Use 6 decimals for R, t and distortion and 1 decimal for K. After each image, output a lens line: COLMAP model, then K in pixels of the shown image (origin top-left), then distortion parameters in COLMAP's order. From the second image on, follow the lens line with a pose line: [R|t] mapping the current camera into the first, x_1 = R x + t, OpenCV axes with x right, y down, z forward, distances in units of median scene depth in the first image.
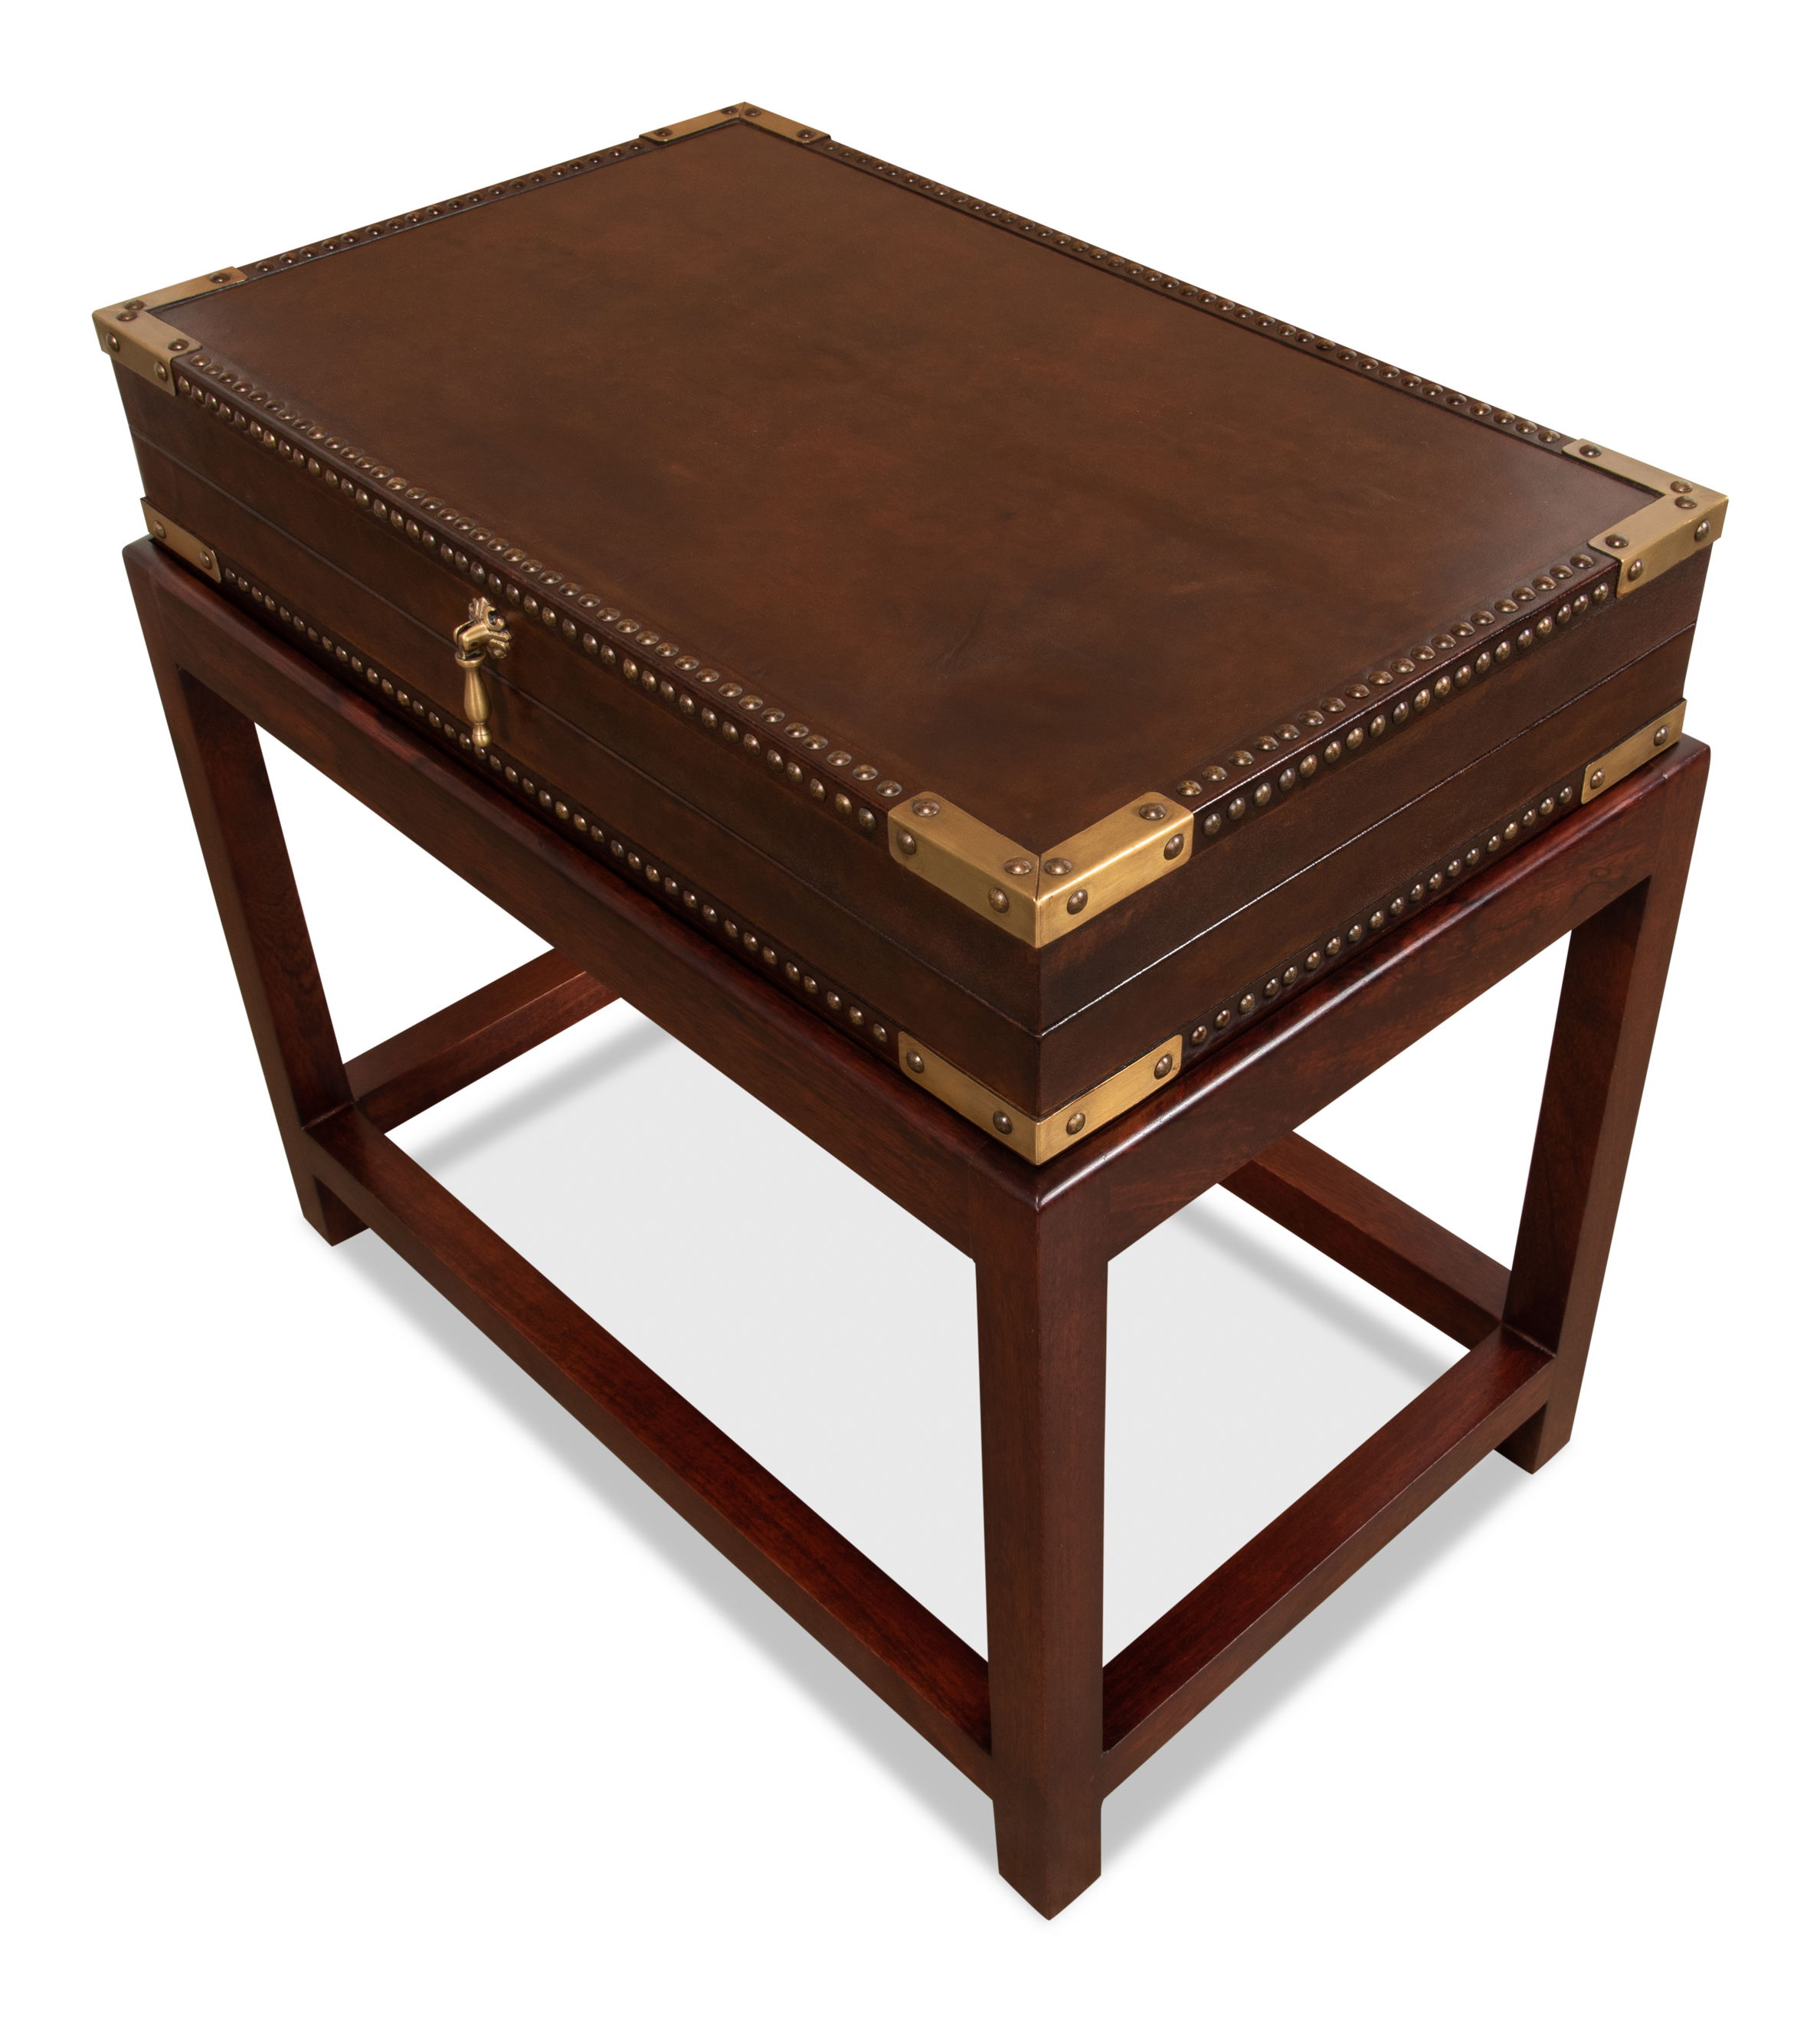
lens RADIAL K [[2467.8, 0, 1014.7], [0, 2467.8, 1015.6], [0, 0, 1]] dist [-0.014053, -0.044157]
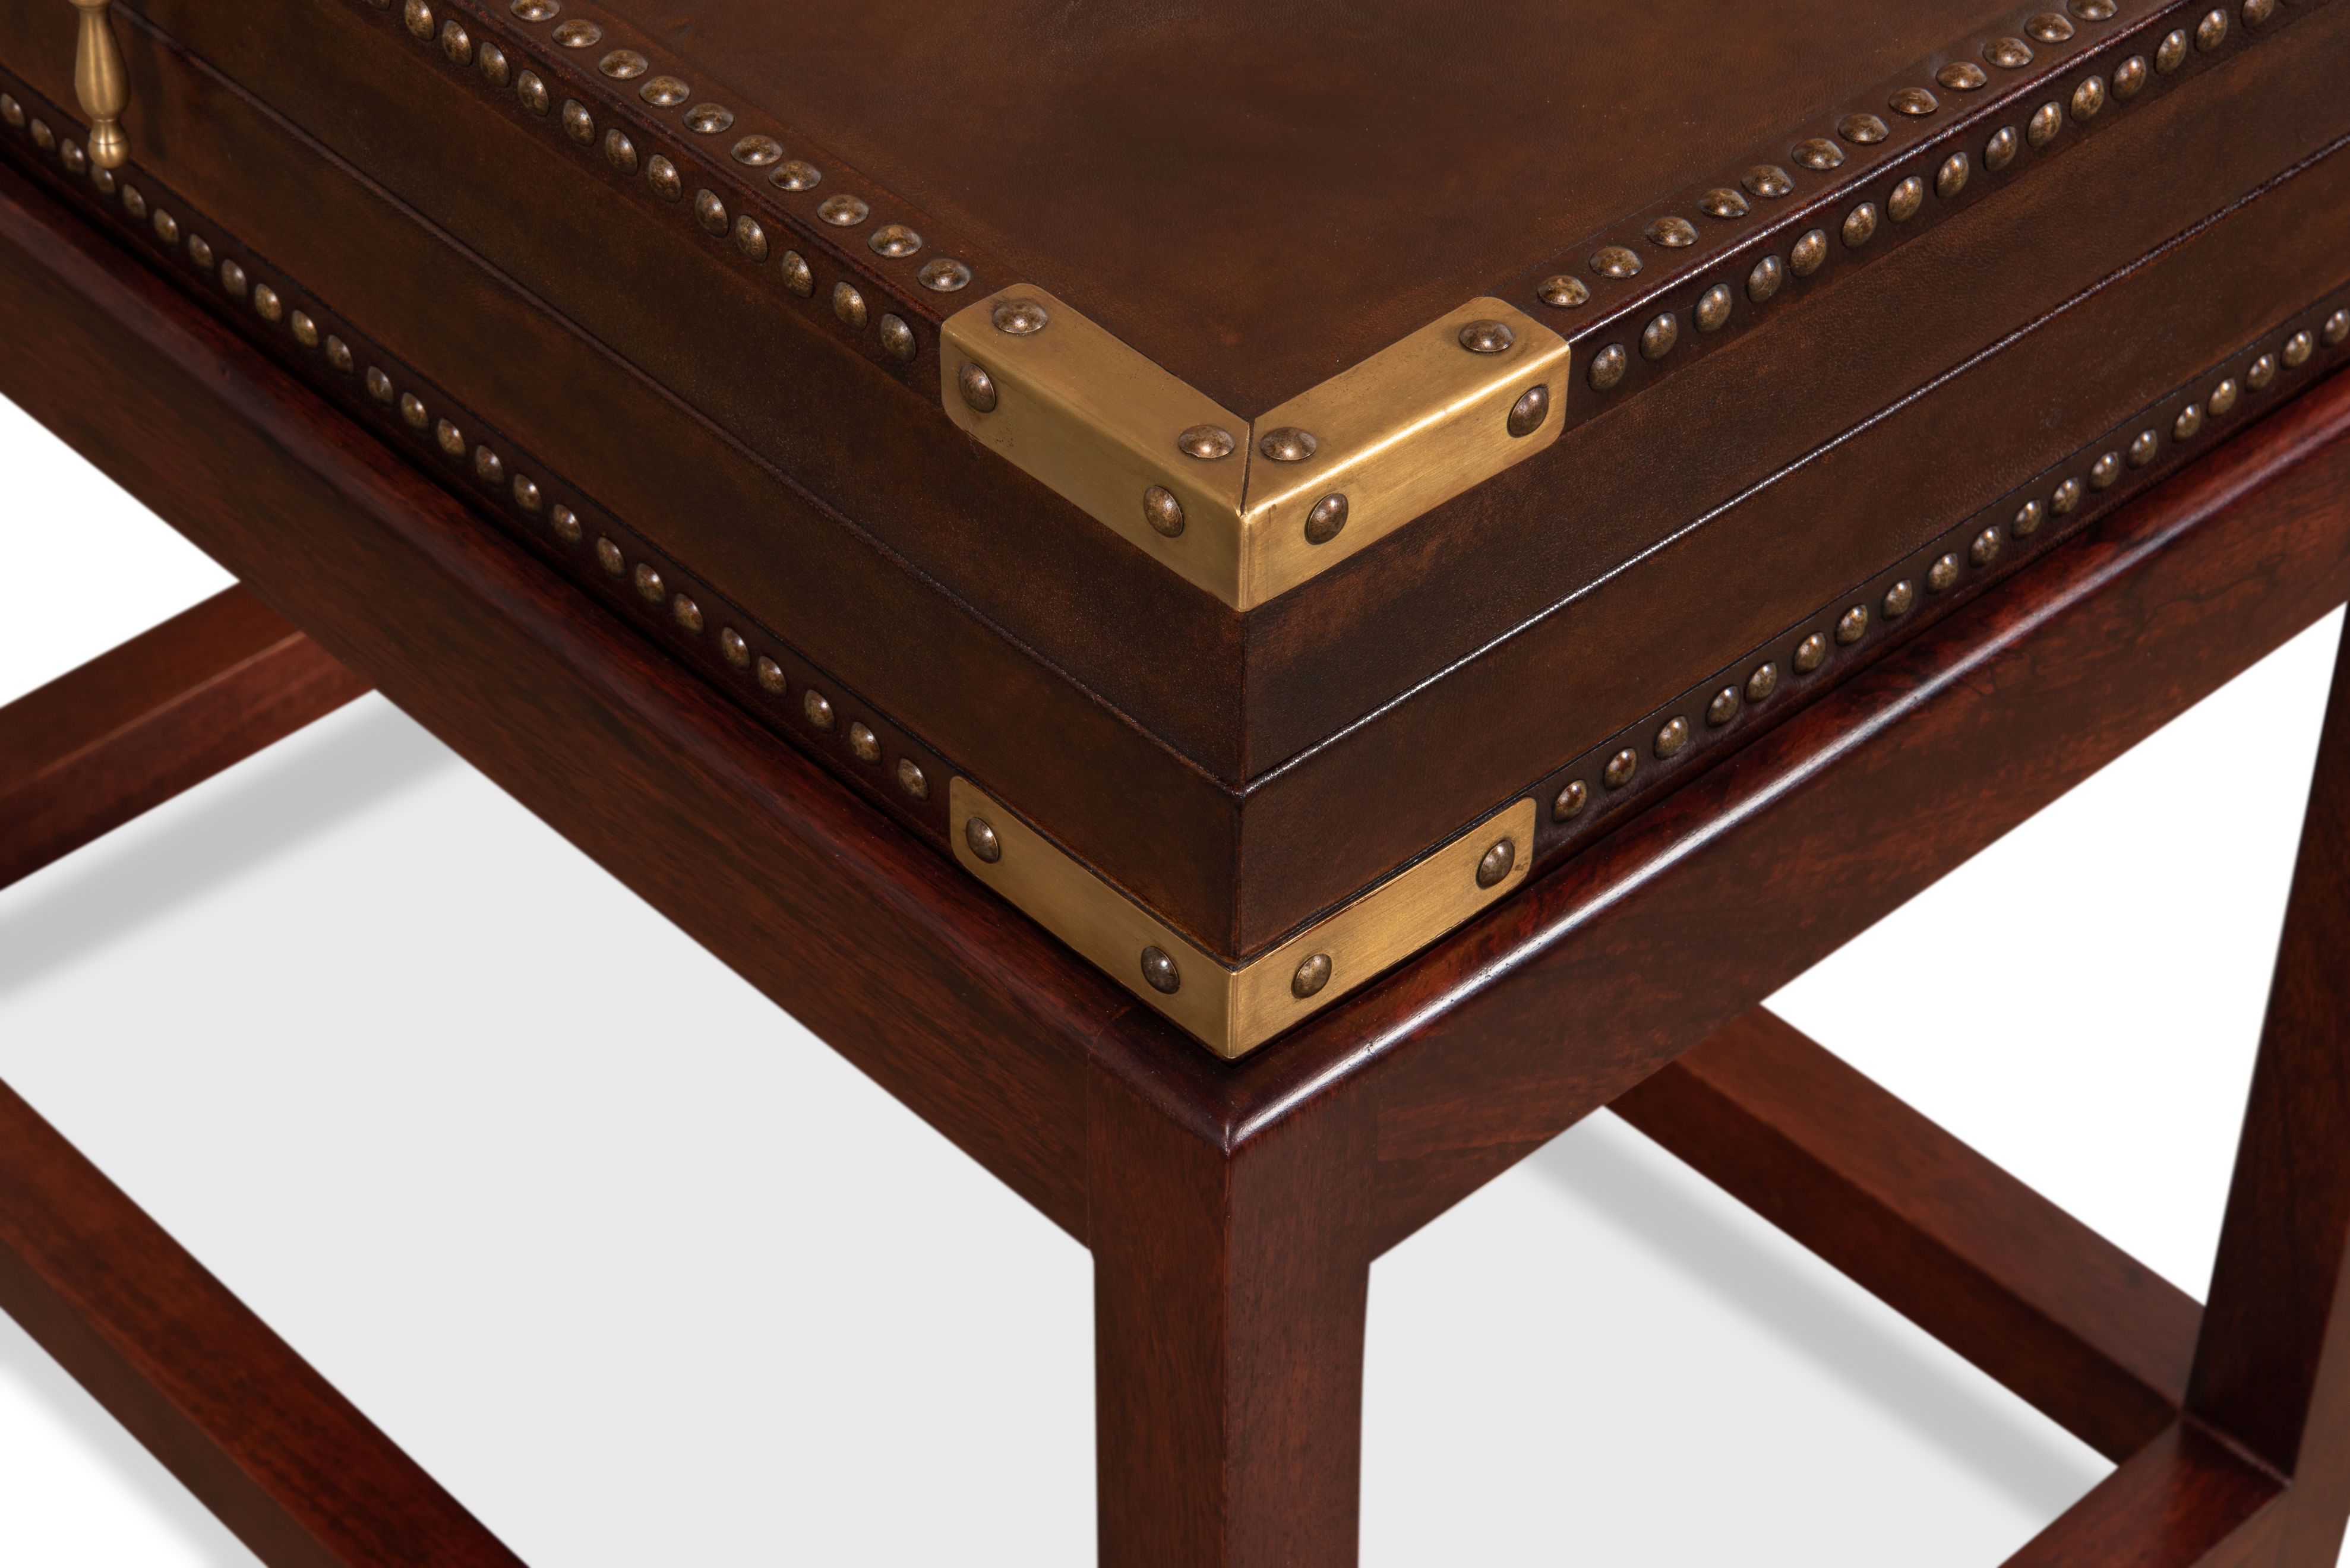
lens RADIAL K [[5289.5, 0, 1175.0], [0, 5289.5, 784.0], [0, 0, 1]] dist [-0.216236, 0.556921]
pose [[0.999647, 0.026425, -0.002692, -0.000231], [-0.026407, 0.999632, 0.006276, 0.000267], [0.002857, -0.006202, 0.999977, -0.035263]]
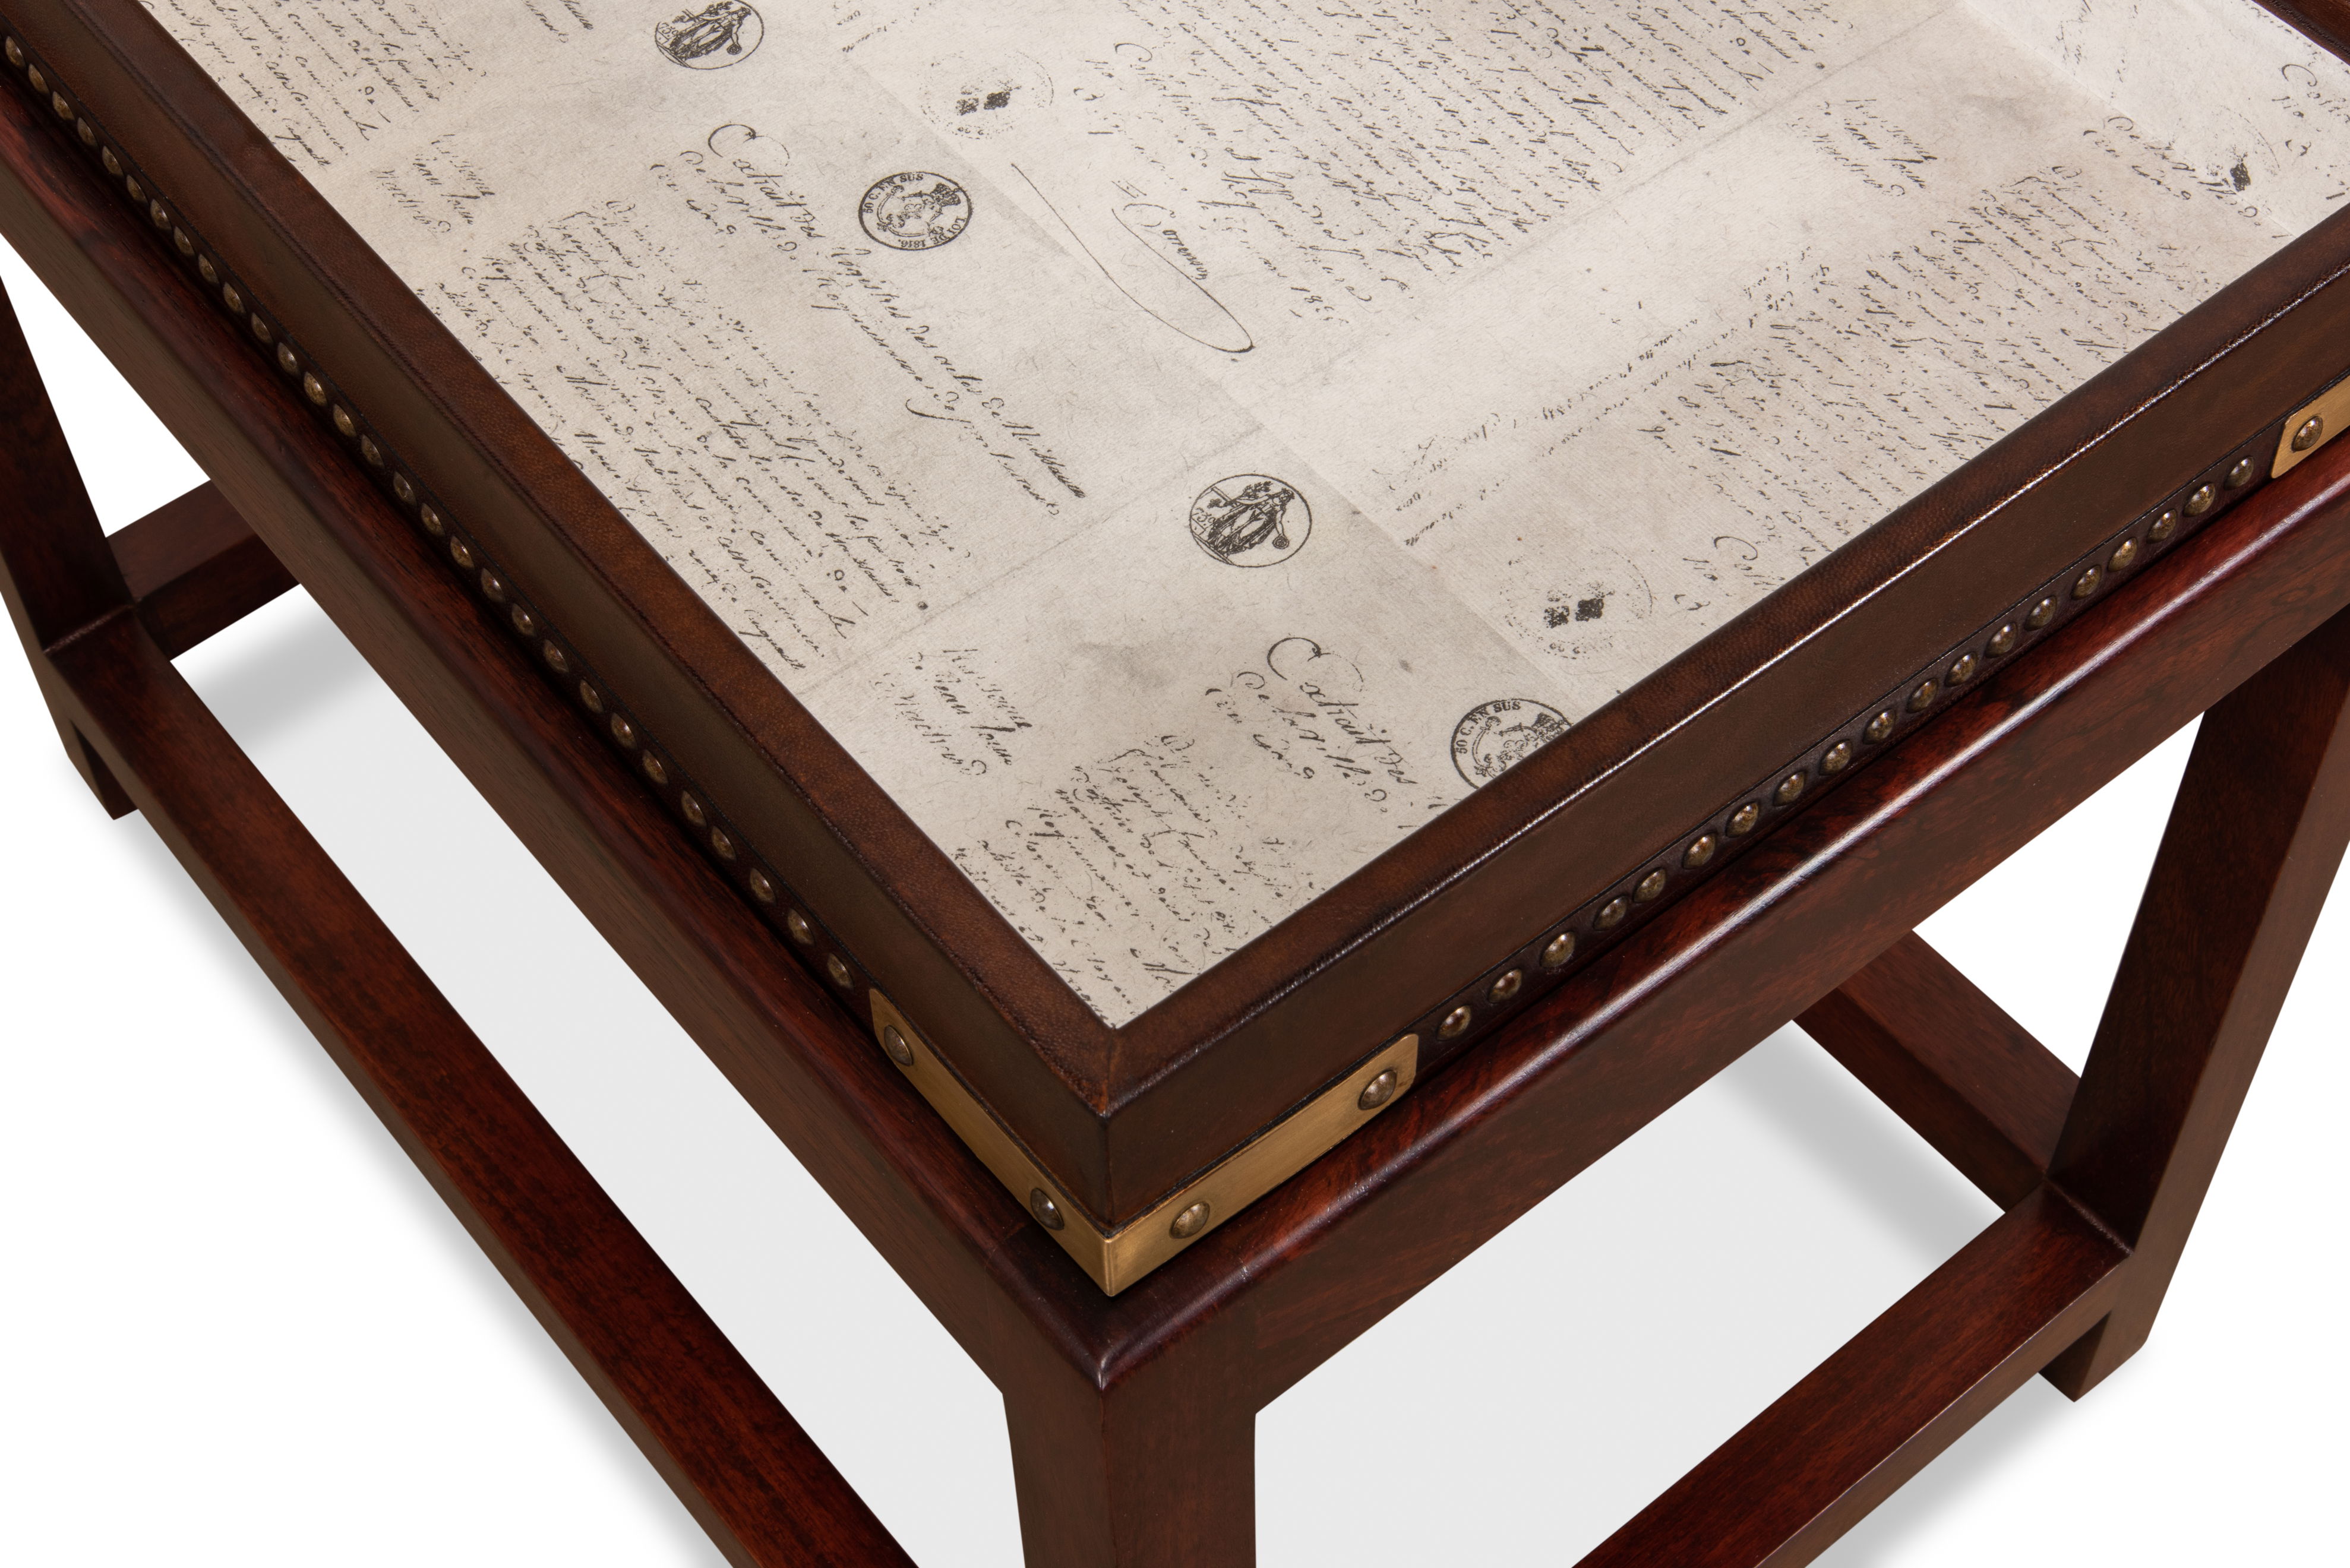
lens RADIAL K [[3607.7, 0, 1175.0], [0, 3607.7, 784.0], [0, 0, 1]] dist [-0.084018, 0.031402]
pose [[0.995978, 0.064250, -0.062442, 0.058165], [-0.048946, 0.973948, 0.221427, -0.195551], [0.075042, -0.217480, 0.973176, 0.266936]]
